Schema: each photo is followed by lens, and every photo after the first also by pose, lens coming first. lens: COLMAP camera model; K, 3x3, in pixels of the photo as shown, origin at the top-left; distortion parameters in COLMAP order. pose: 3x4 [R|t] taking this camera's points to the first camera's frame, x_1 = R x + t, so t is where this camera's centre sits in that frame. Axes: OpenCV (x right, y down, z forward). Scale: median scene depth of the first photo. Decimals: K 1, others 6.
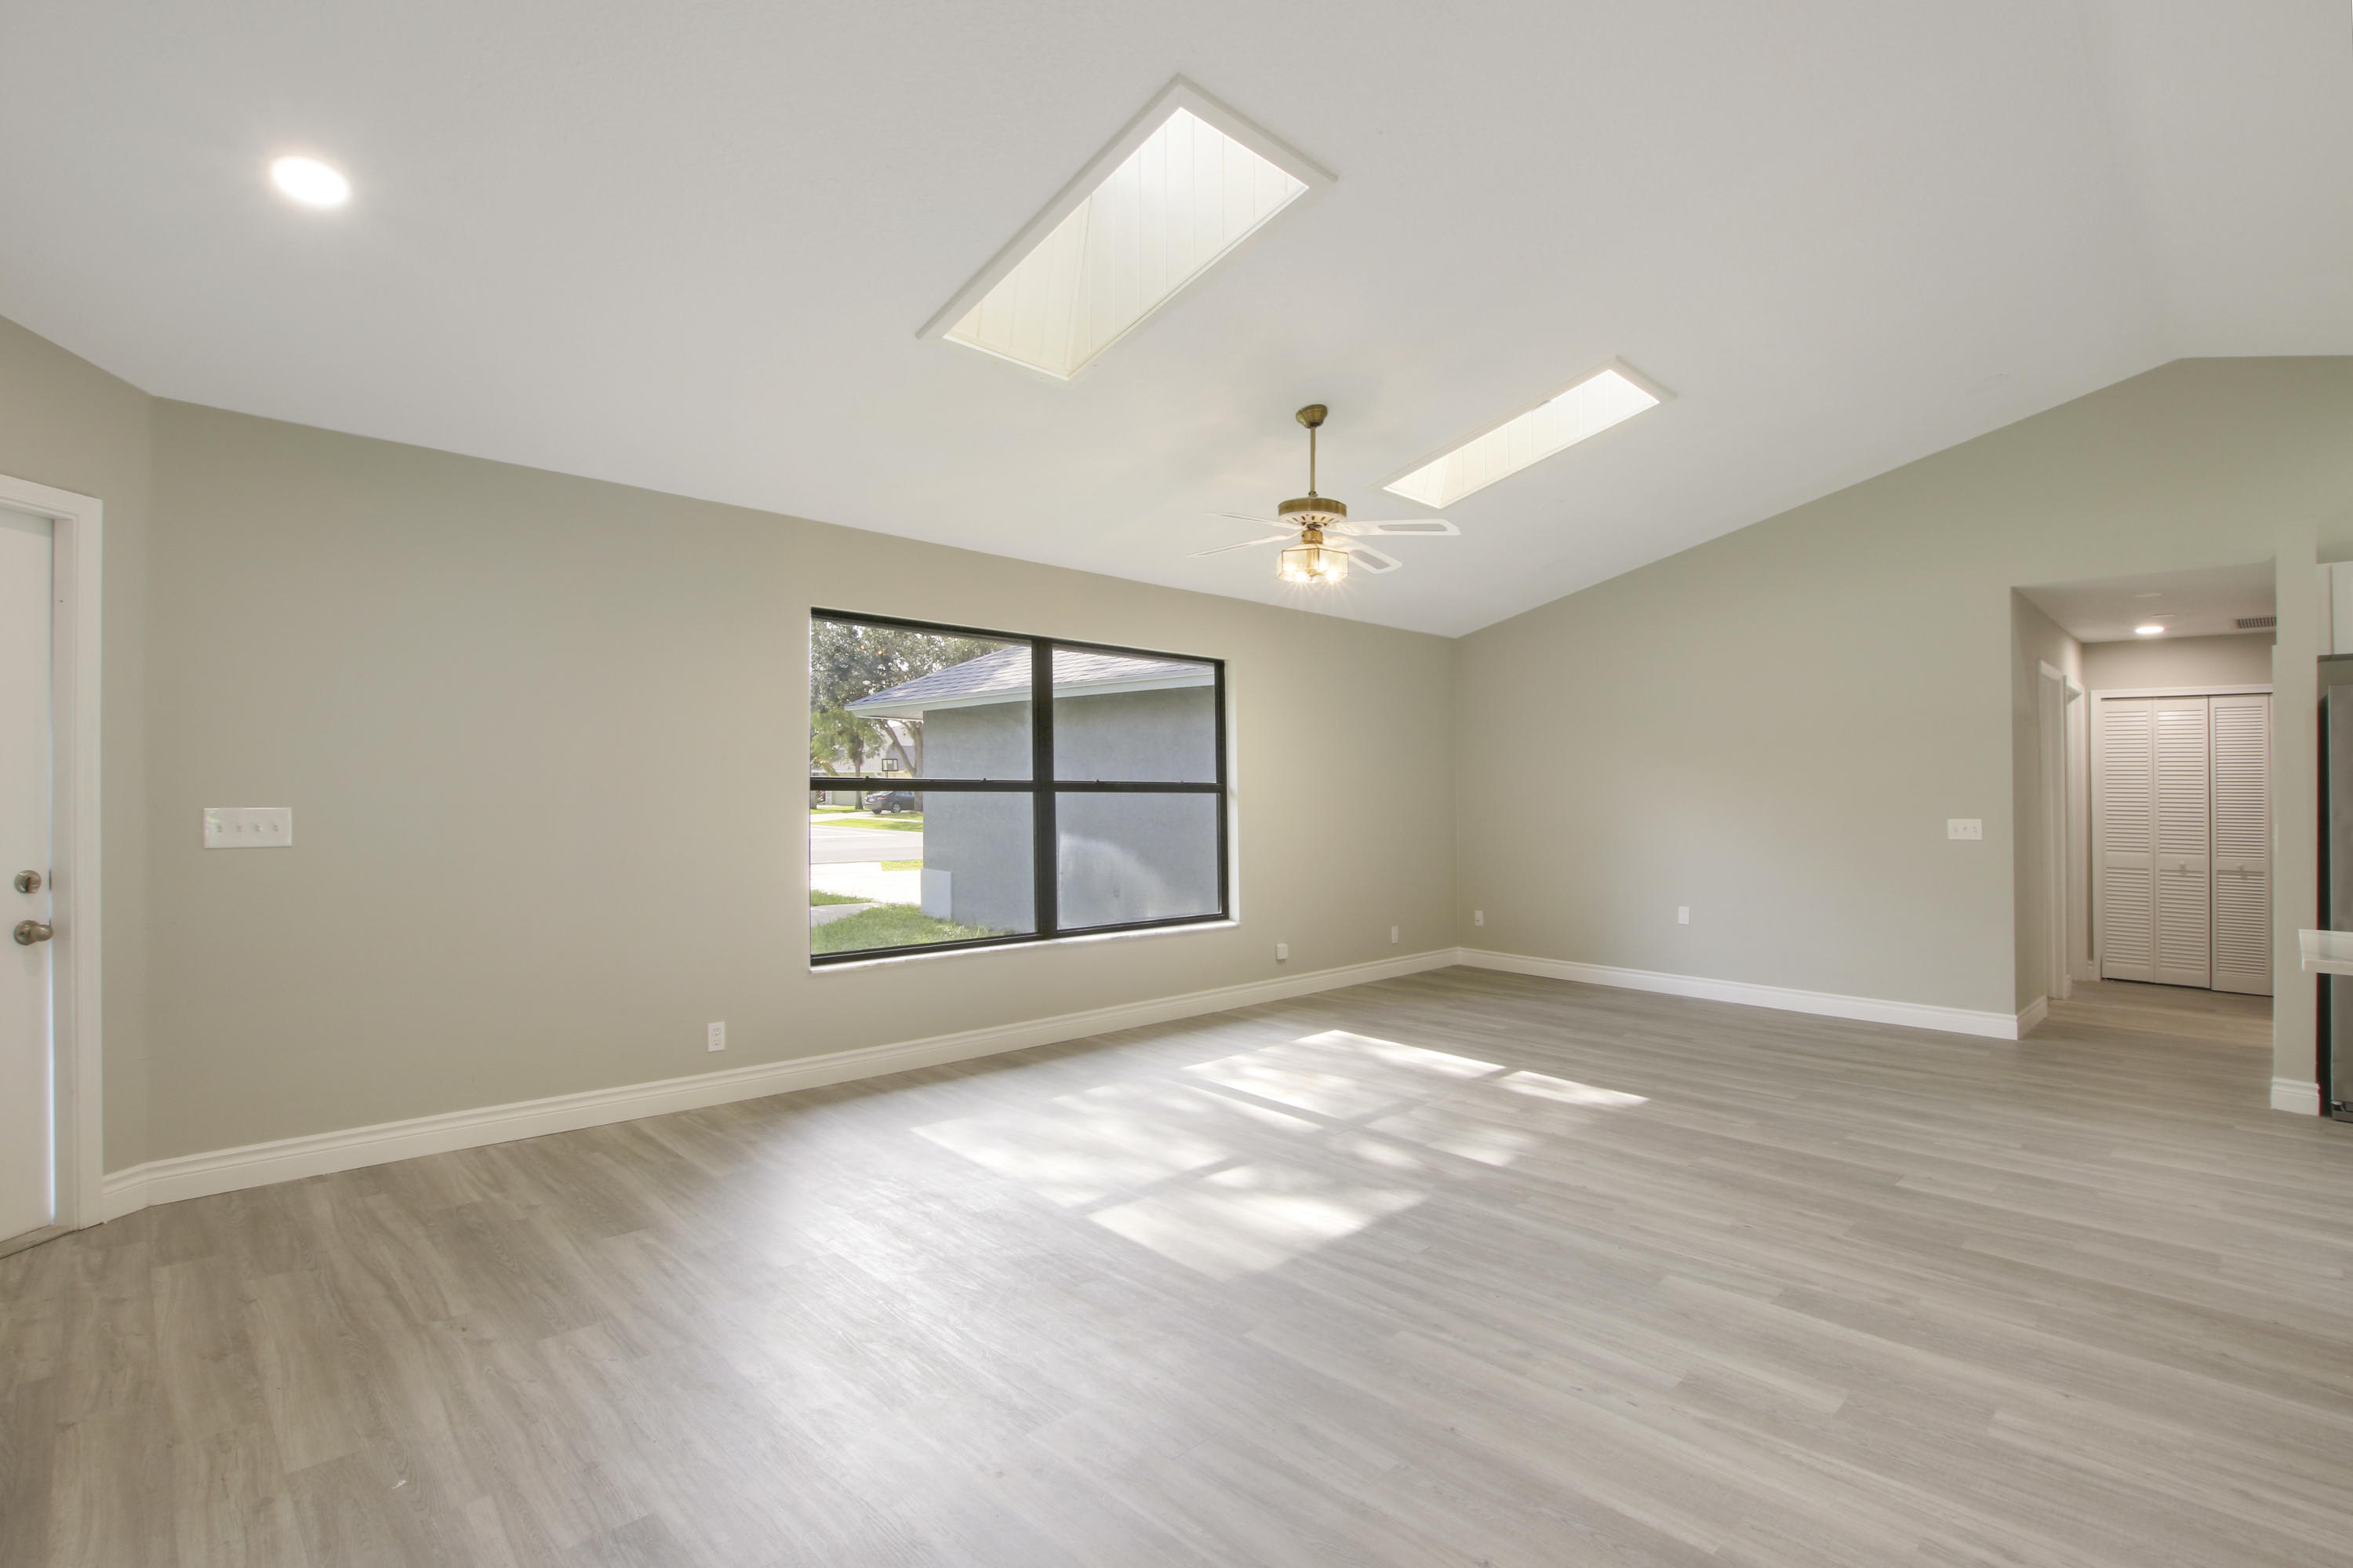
lens RADIAL K [[1106.4, 0, 1186.4], [0, 1106.4, 752.3], [0, 0, 1]] dist [-0.035189, 0.006194]
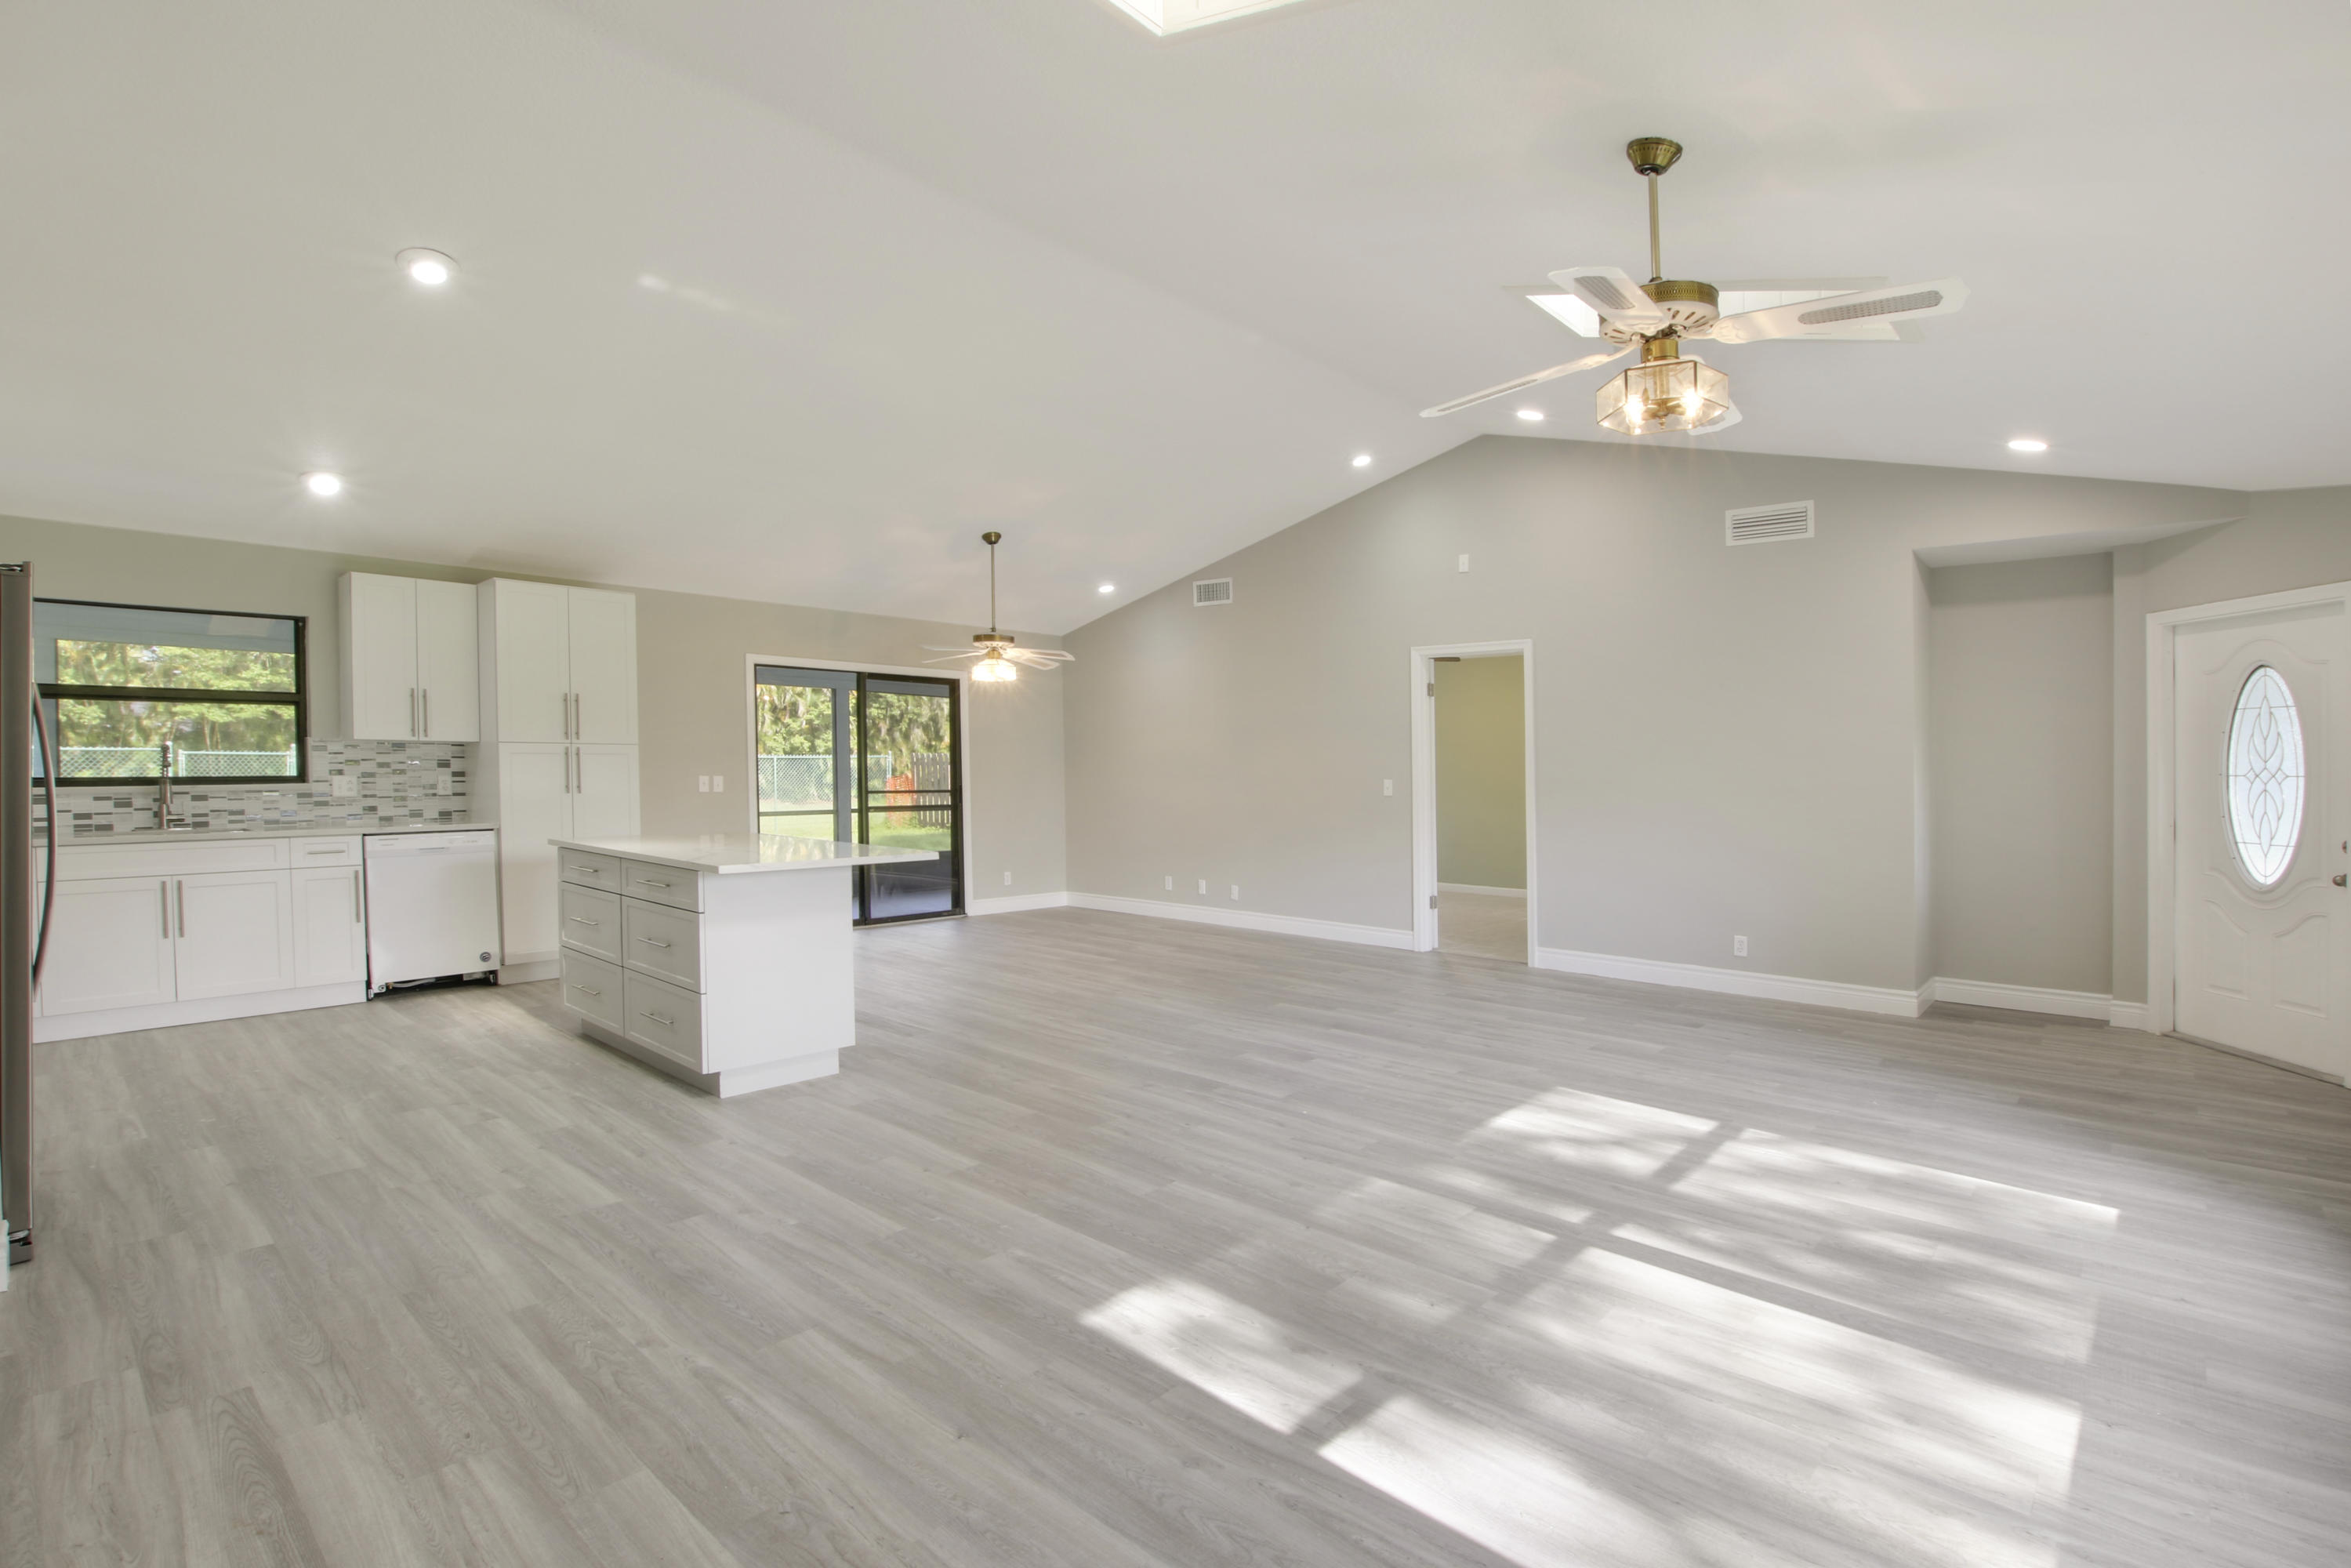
lens RADIAL K [[1105.5, 0, 1192.5], [0, 1105.5, 809.1], [0, 0, 1]] dist [-0.035189, 0.006194]
pose [[-0.997985, -0.018873, -0.060584, 0.480858], [-0.018931, 0.999821, 0.000394, 0.072888], [0.060565, 0.001540, -0.998163, 1.799476]]
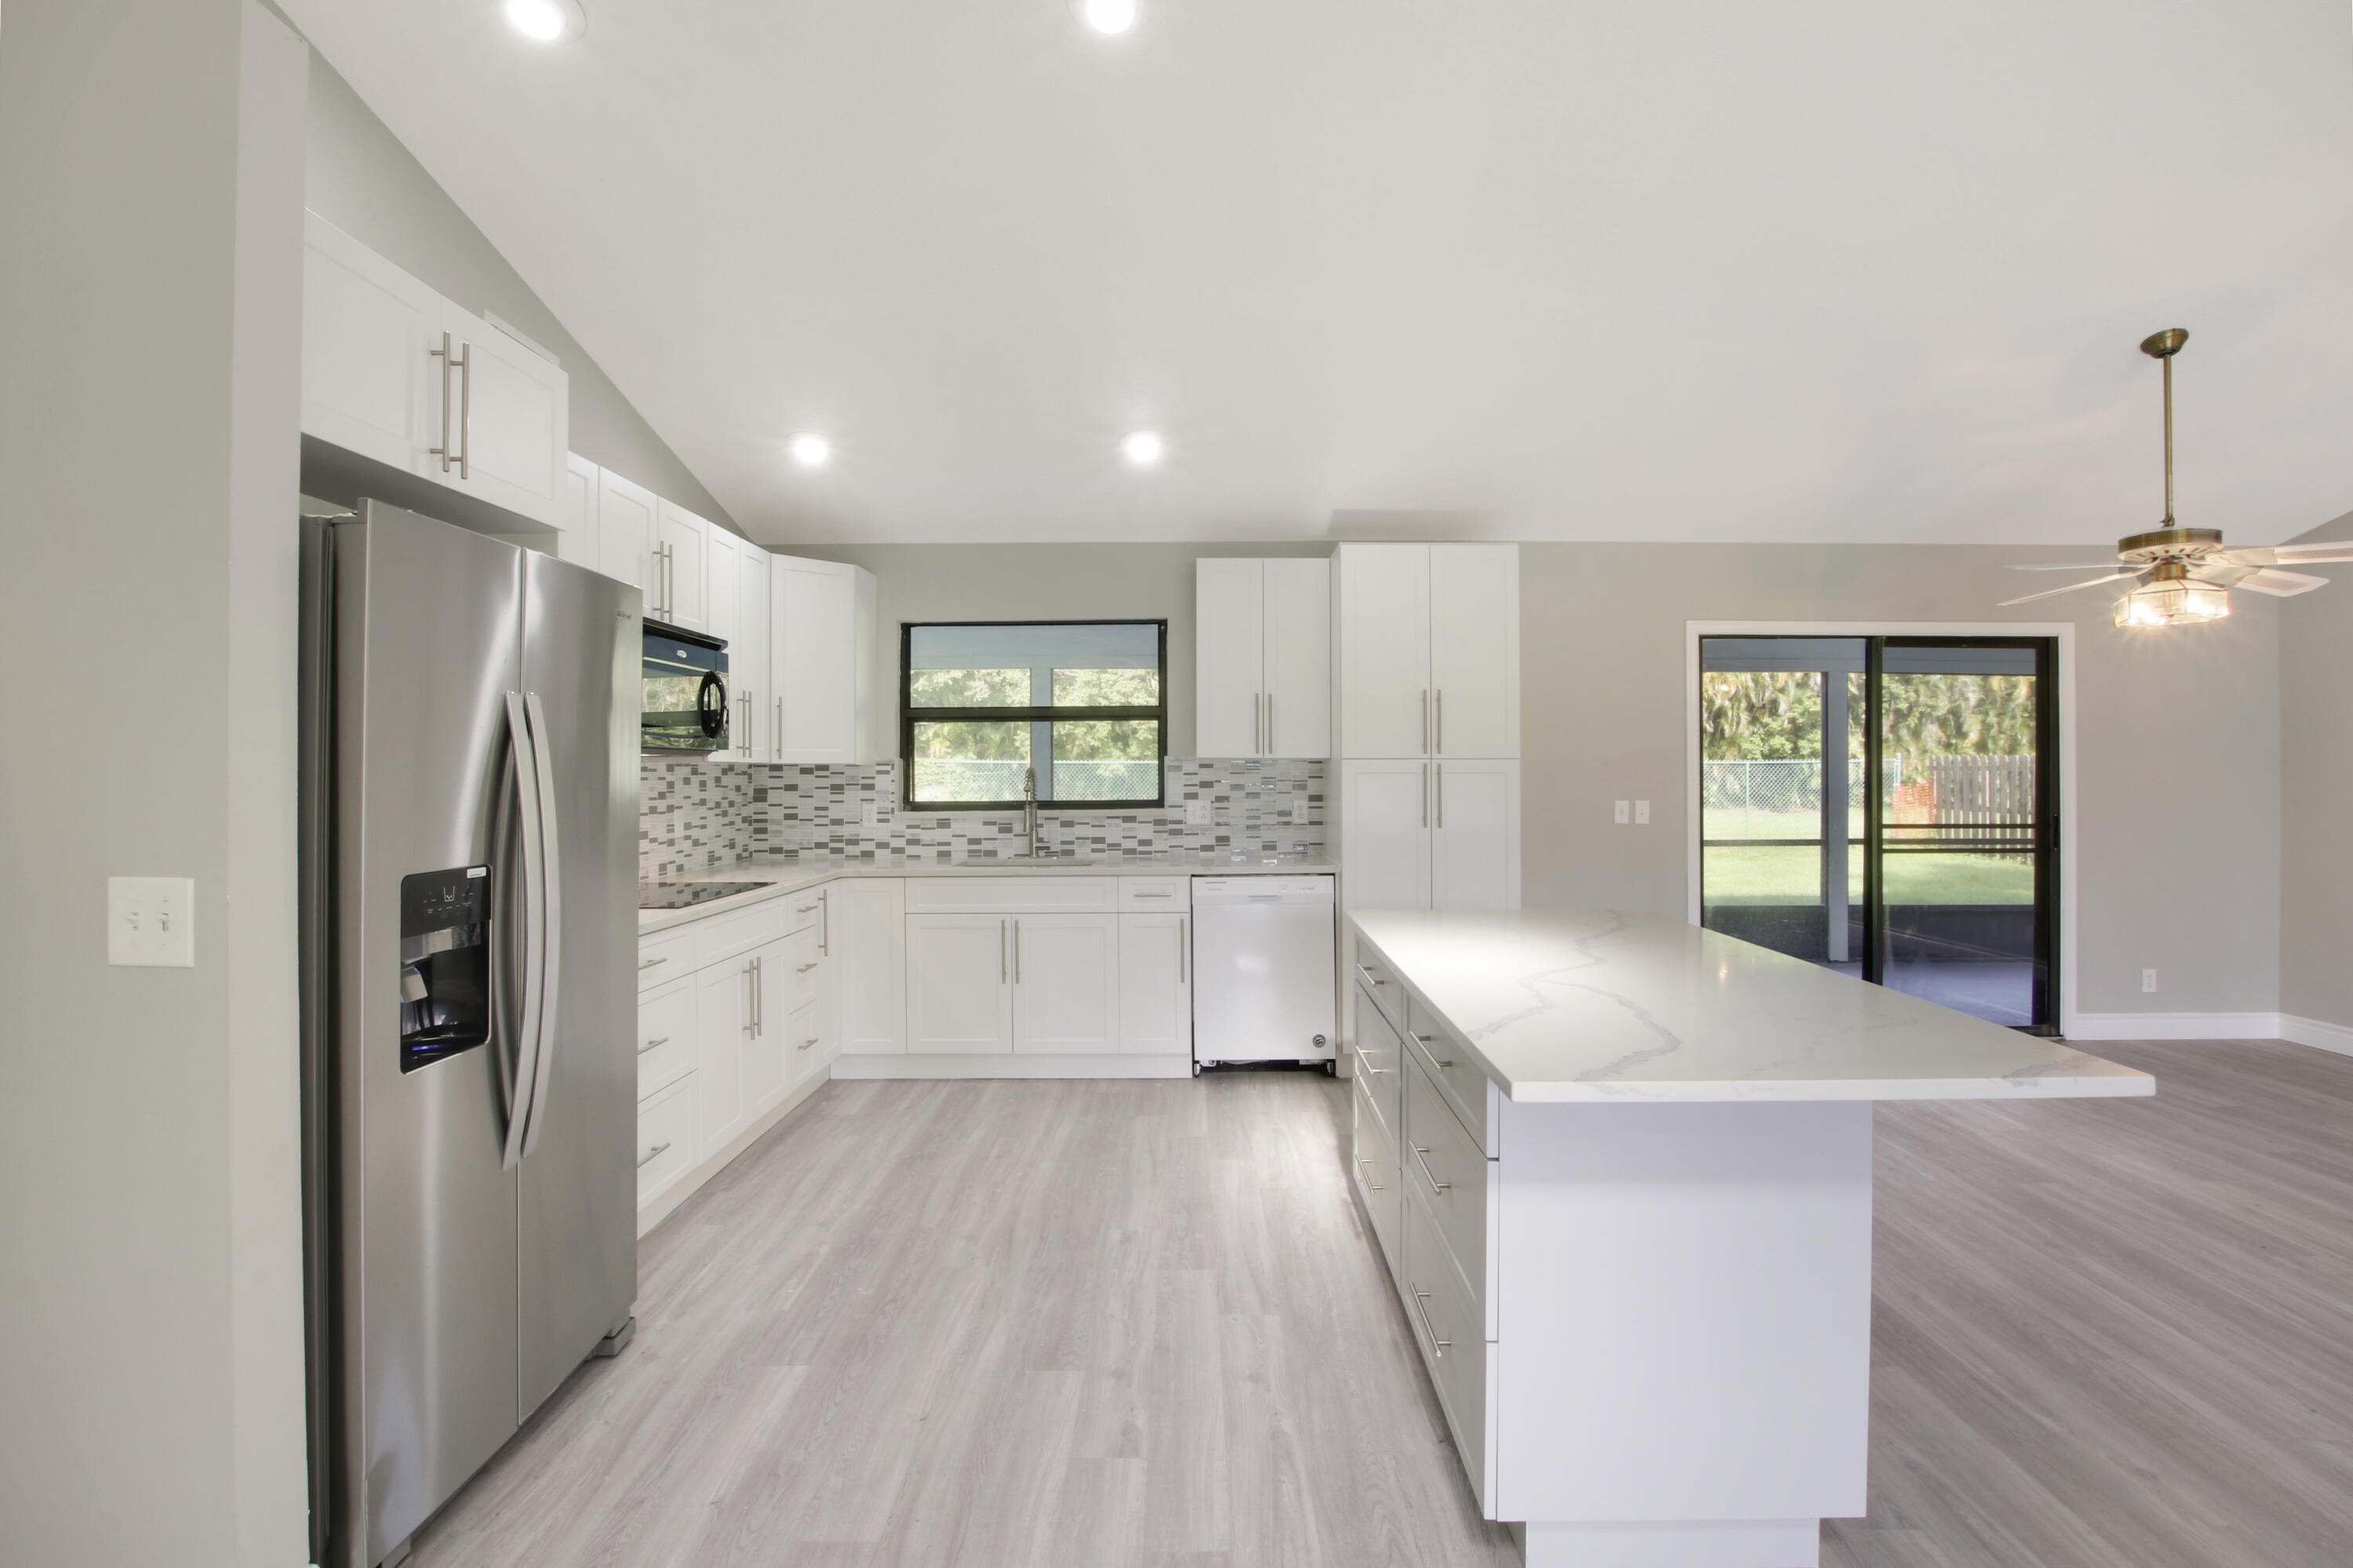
lens RADIAL K [[1106.4, 0, 1185.0], [0, 1106.4, 785.4], [0, 0, 1]] dist [-0.035189, 0.006194]
pose [[-0.709673, -0.025410, 0.704073, 0.649445], [-0.035167, 0.999381, 0.000621, 0.031040], [-0.703653, -0.024319, -0.710127, 1.167456]]
